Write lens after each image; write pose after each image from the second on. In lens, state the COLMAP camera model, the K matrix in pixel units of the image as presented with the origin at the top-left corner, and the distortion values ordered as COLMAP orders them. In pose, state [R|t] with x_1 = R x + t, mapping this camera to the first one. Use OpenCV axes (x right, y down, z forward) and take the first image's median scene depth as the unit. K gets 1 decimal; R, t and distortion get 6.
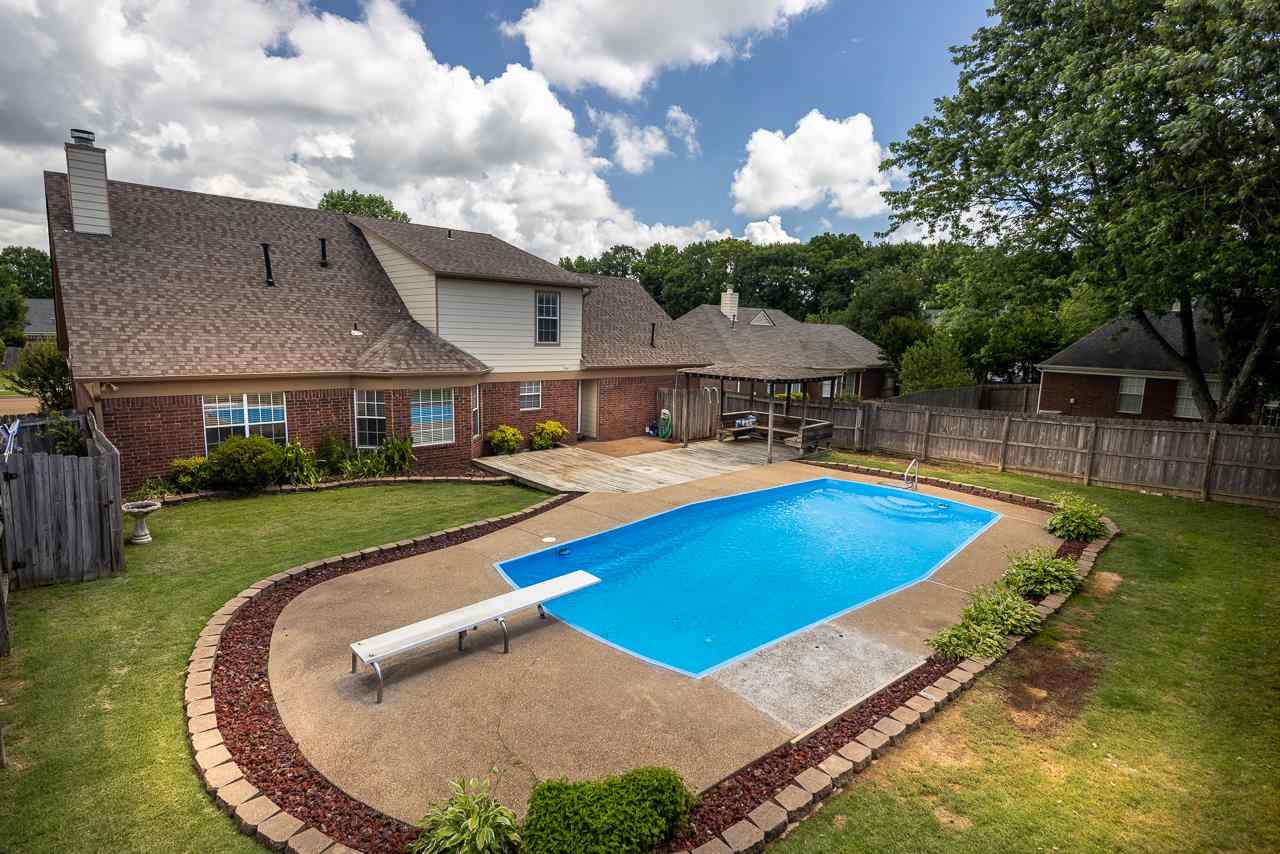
lens RADIAL K [[620.9, 0, 640.1], [0, 620.9, 419.8], [0, 0, 1]] dist [-0.000143, -0.000215]
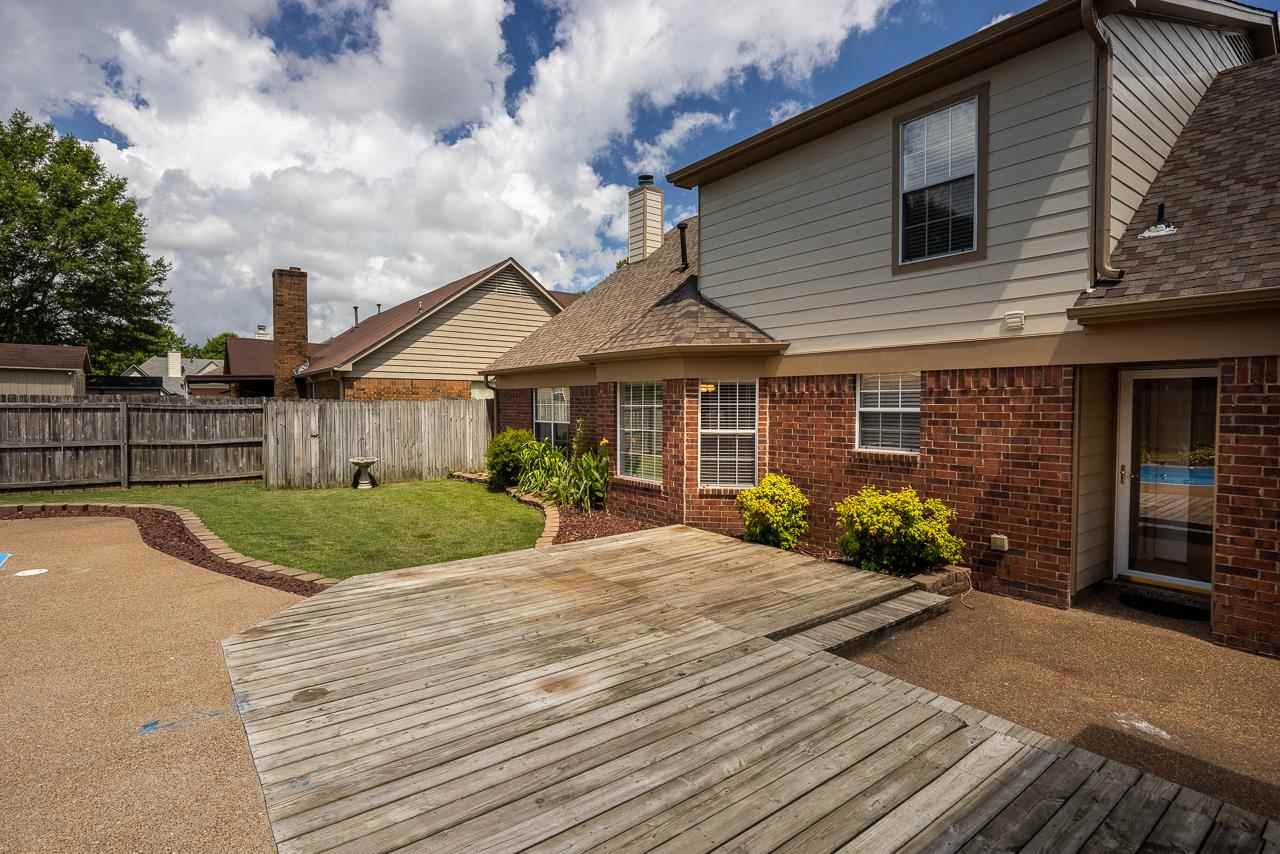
lens RADIAL K [[620.9, 0, 640.1], [0, 620.9, 419.8], [0, 0, 1]] dist [-0.000143, -0.000215]
pose [[-0.113325, -0.004897, -0.993546, 0.182515], [-0.141810, 0.989830, 0.011297, -0.017056], [0.983386, 0.142174, -0.112867, 0.810437]]
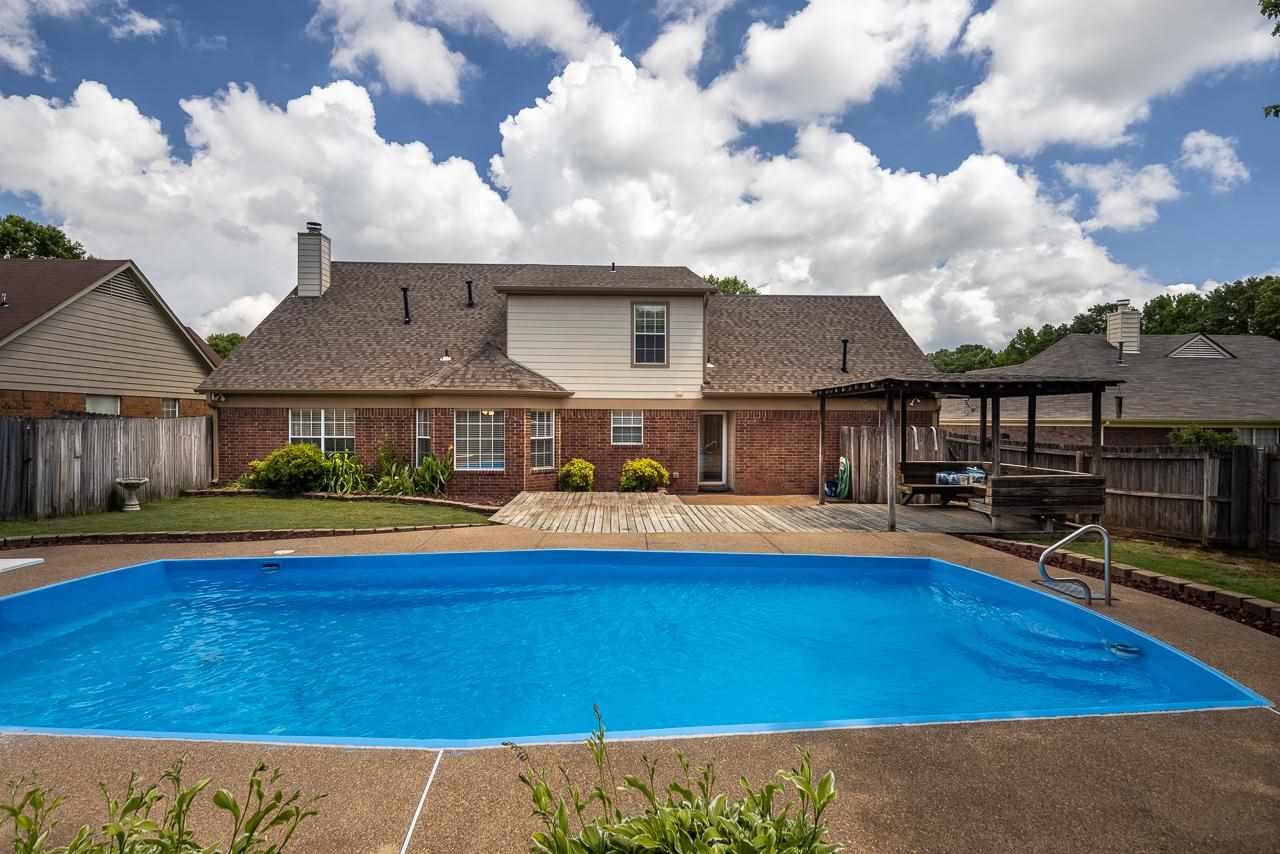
lens RADIAL K [[592.6, 0, 646.9], [0, 592.6, 423.6], [0, 0, 1]] dist [-0.006713, -0.000522]
pose [[0.746727, -0.023134, -0.664728, 0.334566], [-0.074490, 0.990199, -0.118141, 0.043249], [0.660946, 0.137735, 0.737685, 0.388436]]
